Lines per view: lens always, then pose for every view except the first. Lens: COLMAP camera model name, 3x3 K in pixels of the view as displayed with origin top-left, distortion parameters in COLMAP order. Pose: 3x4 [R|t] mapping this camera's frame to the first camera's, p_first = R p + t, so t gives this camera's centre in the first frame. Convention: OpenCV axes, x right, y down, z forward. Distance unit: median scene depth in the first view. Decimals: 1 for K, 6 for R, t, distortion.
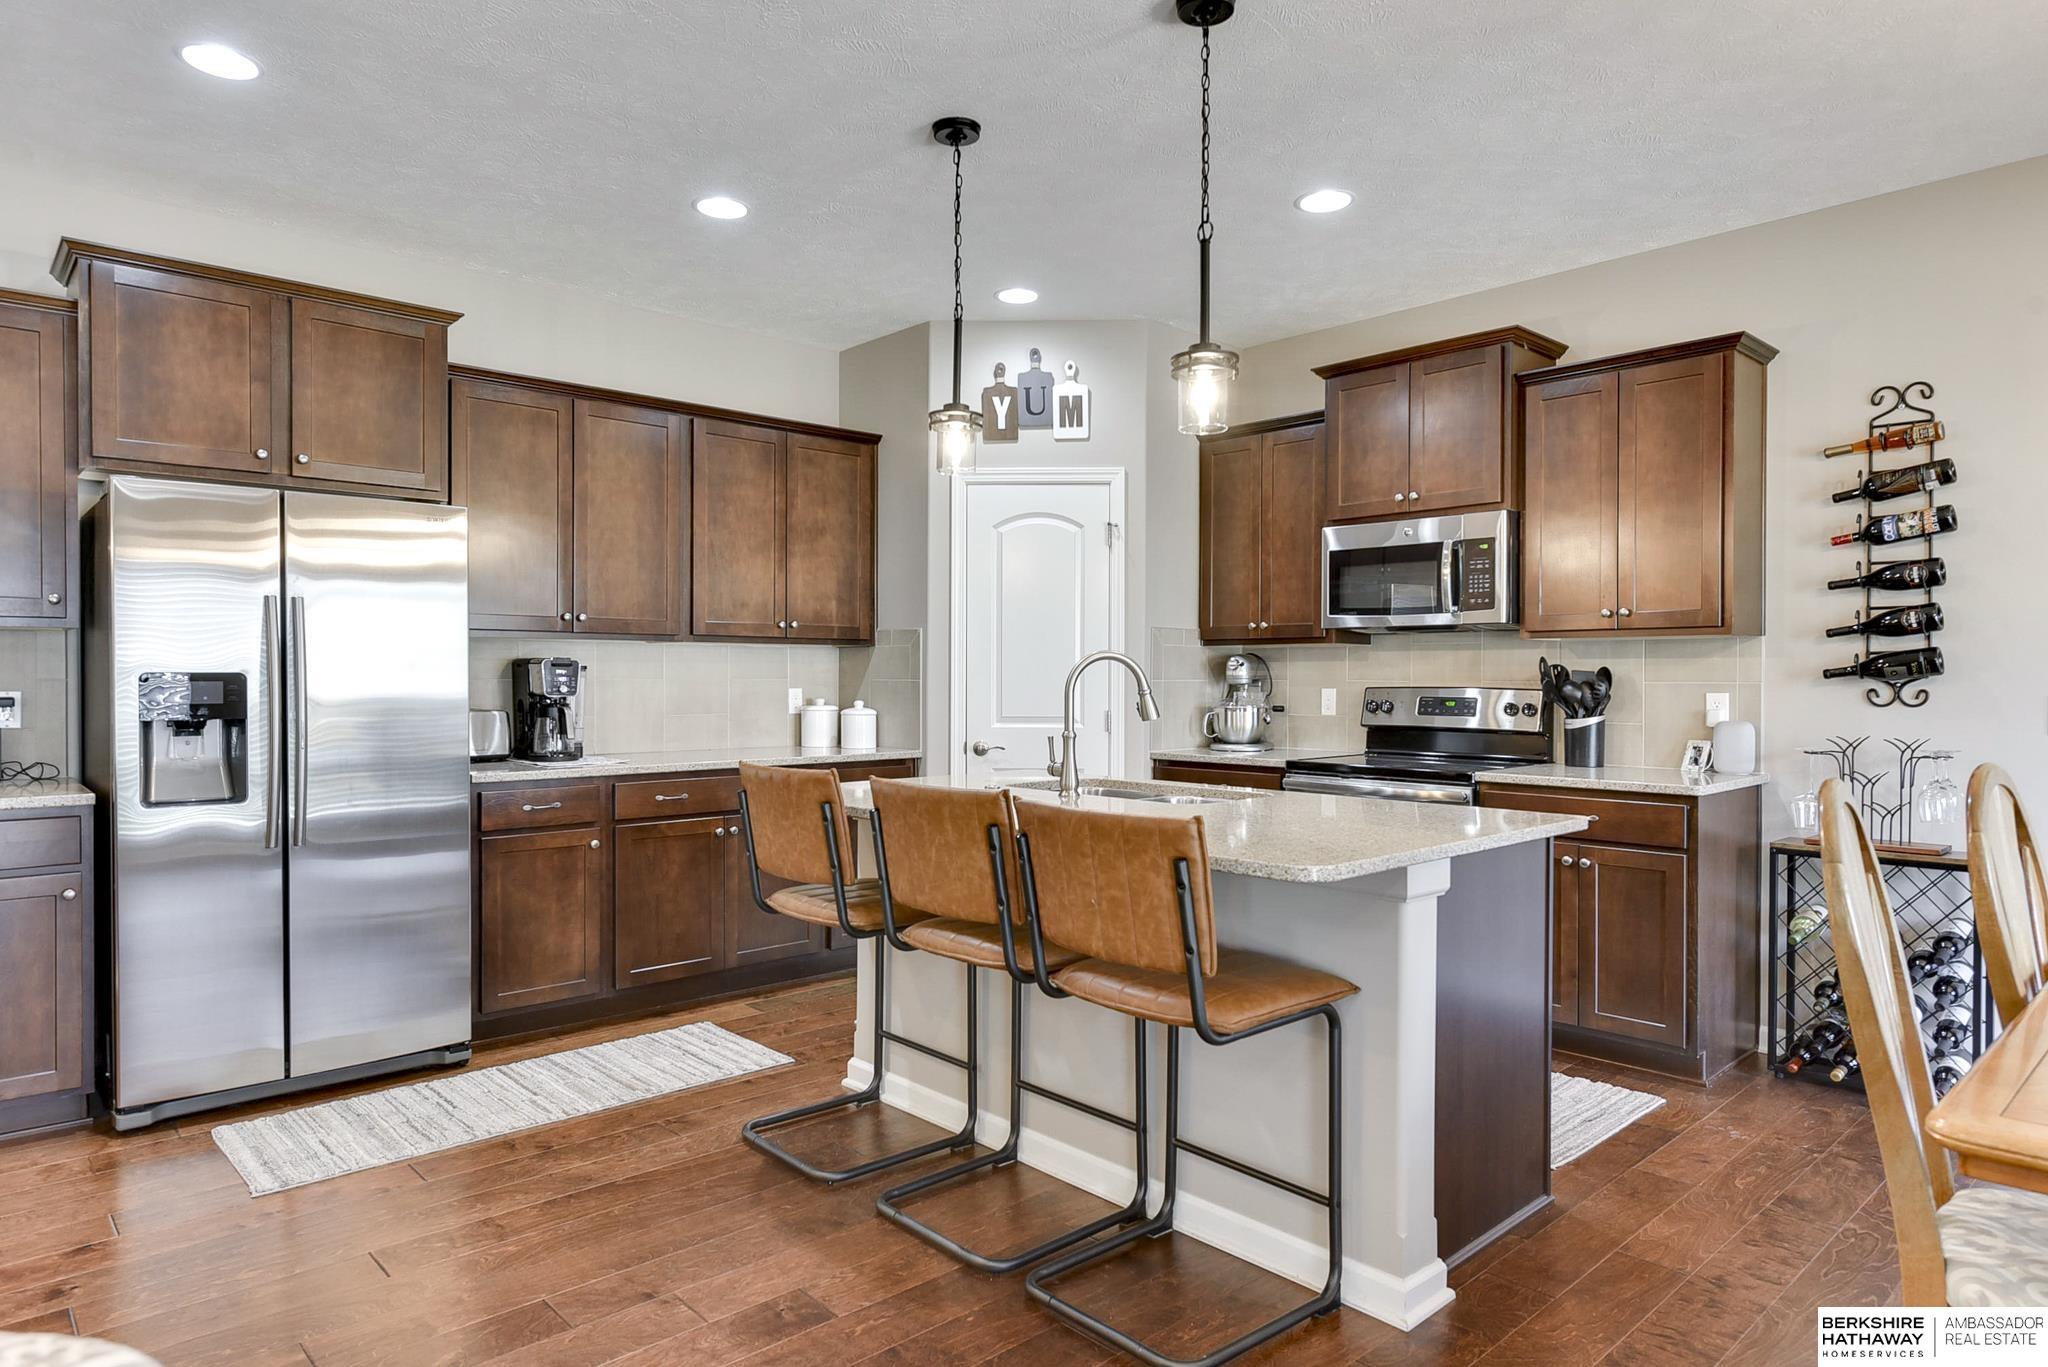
lens RADIAL K [[1230.3, 0, 980.4], [0, 1230.3, 693.3], [0, 0, 1]] dist [-0.018915, 0.002187]
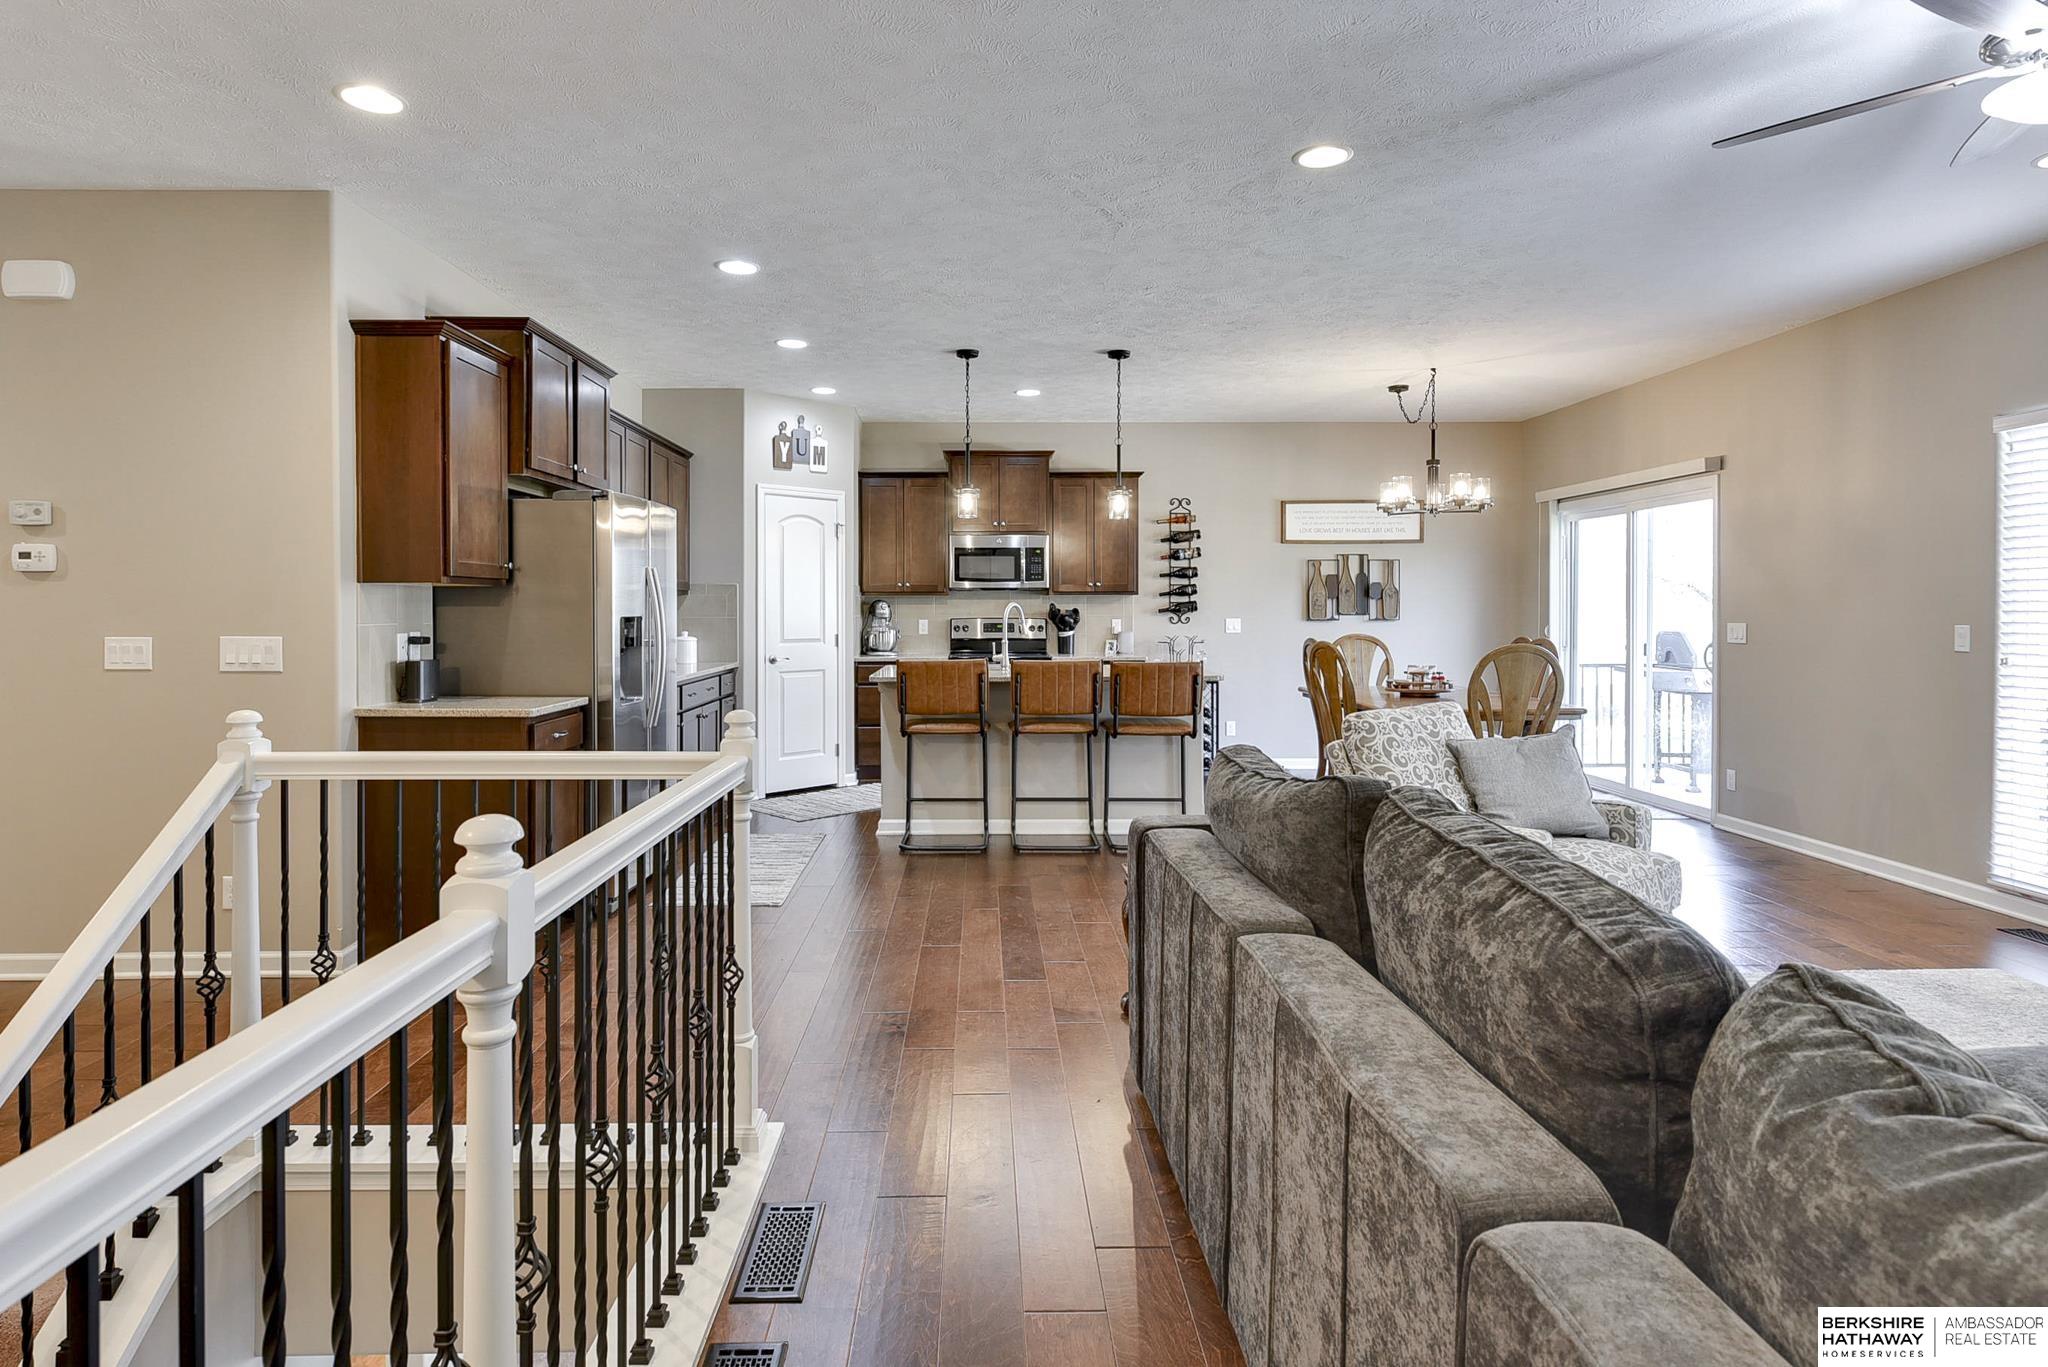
lens RADIAL K [[1036.5, 0, 998.5], [0, 1036.5, 613.2], [0, 0, 1]] dist [-0.006772, -0.001764]
pose [[0.668551, -0.004661, 0.743651, -1.132091], [0.013750, 0.999887, -0.006094, -0.003090], [-0.743539, 0.014299, 0.668540, -0.174829]]
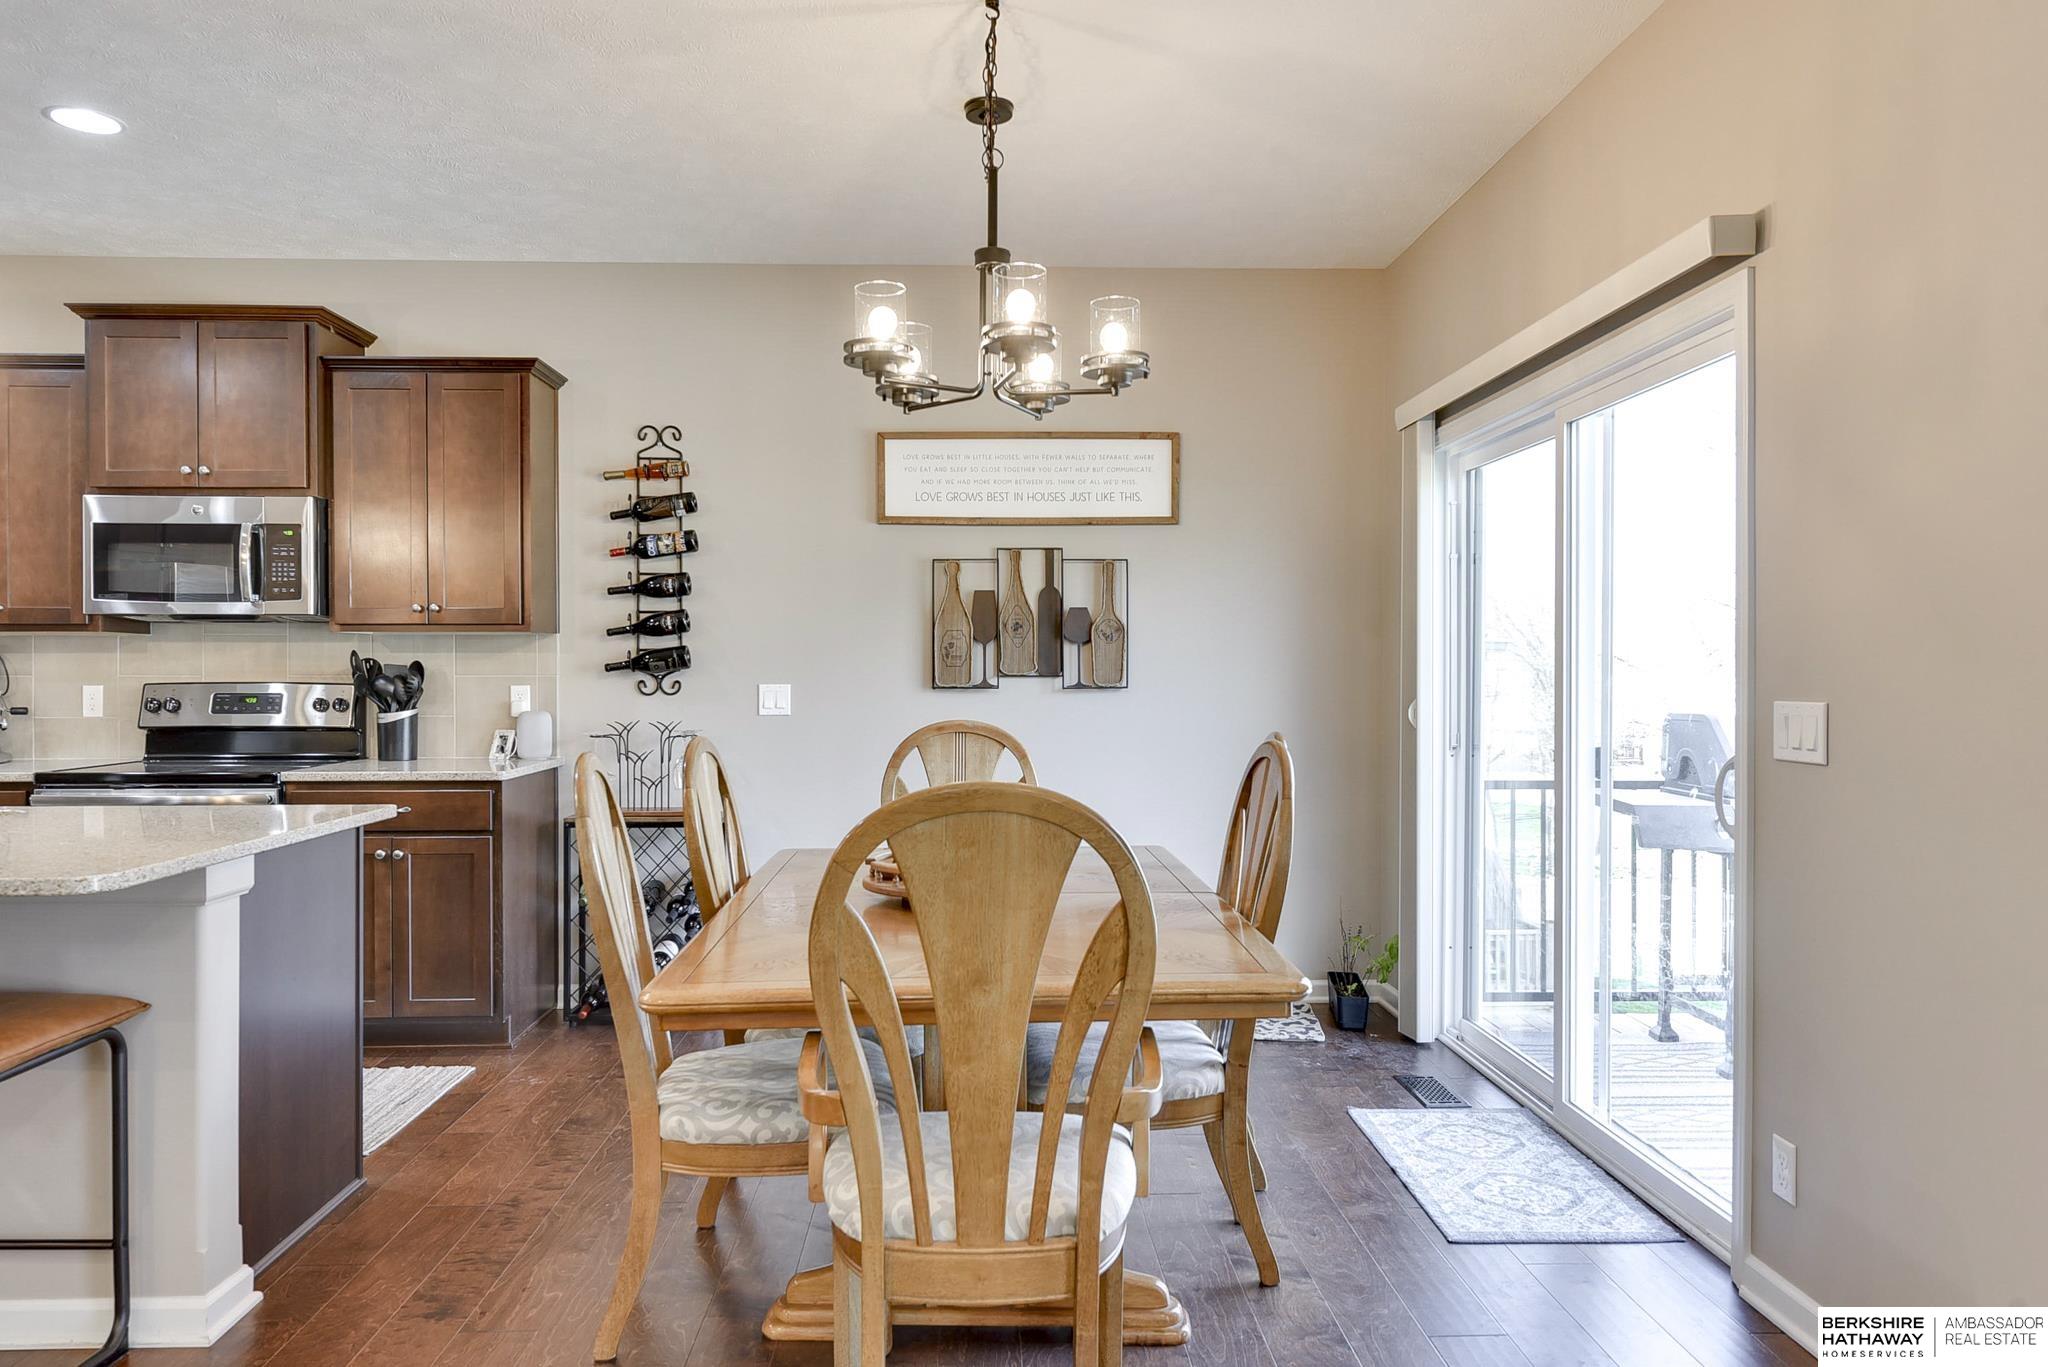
lens RADIAL K [[1321.1, 0, 995.3], [0, 1321.1, 675.3], [0, 0, 1]] dist [0.025438, -0.001113]
pose [[0.639934, -0.005023, 0.768413, -0.033360], [0.012273, 0.999918, -0.003684, 0.000345], [-0.768332, 0.011788, 0.639944, -0.083880]]
